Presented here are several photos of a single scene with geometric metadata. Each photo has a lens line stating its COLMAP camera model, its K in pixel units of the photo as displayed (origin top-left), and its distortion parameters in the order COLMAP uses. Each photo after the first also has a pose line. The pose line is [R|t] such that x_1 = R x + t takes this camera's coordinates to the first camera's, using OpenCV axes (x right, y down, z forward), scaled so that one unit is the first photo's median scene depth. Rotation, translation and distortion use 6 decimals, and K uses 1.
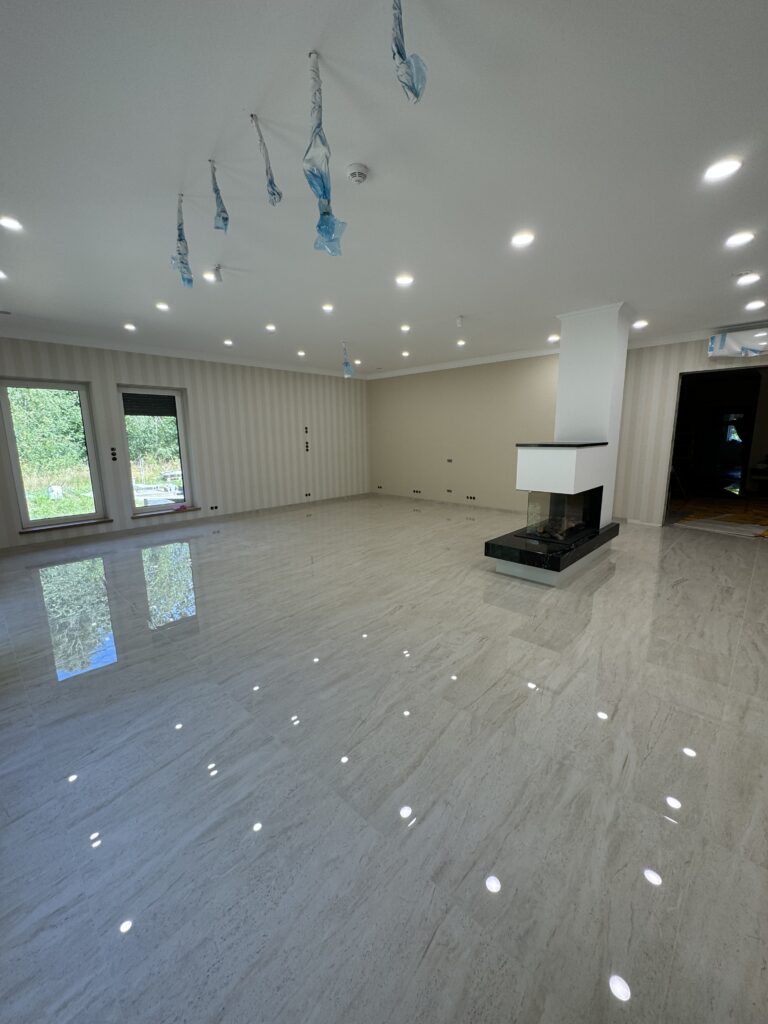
lens RADIAL K [[411.4, 0, 384.0], [0, 411.4, 512.0], [0, 0, 1]] dist [-0.001231, -0.000148]
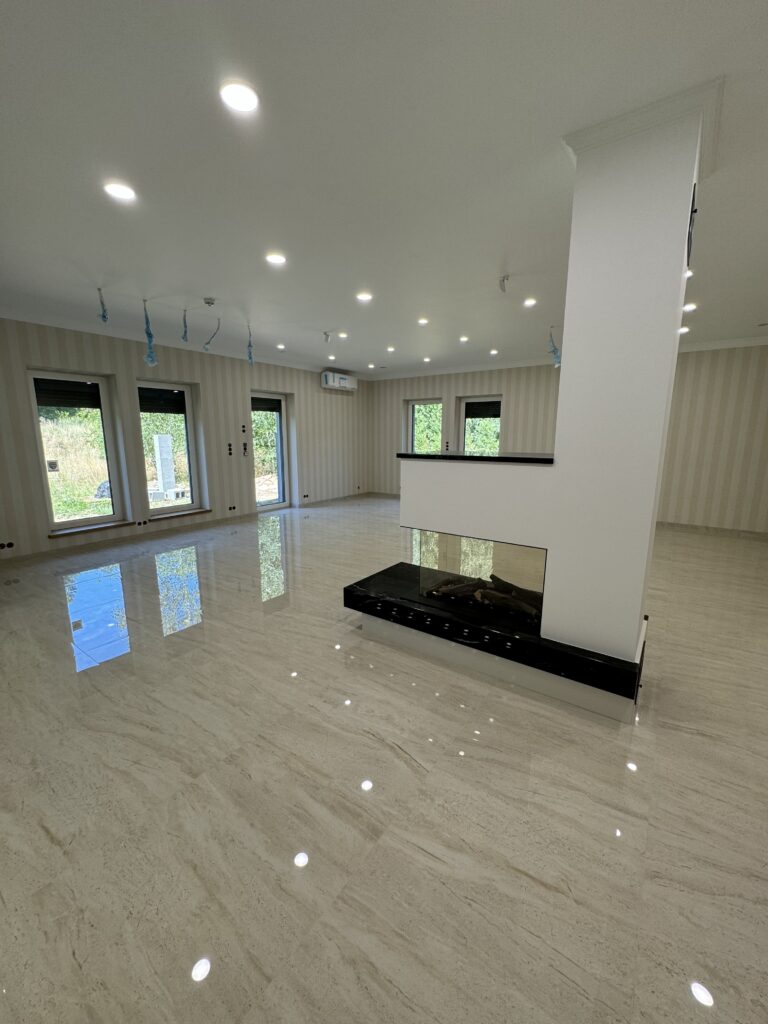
lens RADIAL K [[411.4, 0, 384.0], [0, 411.4, 512.0], [0, 0, 1]] dist [-0.001231, -0.000148]
pose [[0.130948, 0.193681, -0.972286, 1.168302], [-0.184632, 0.968338, 0.168027, -0.182646], [0.974045, 0.157513, 0.162562, 0.896142]]
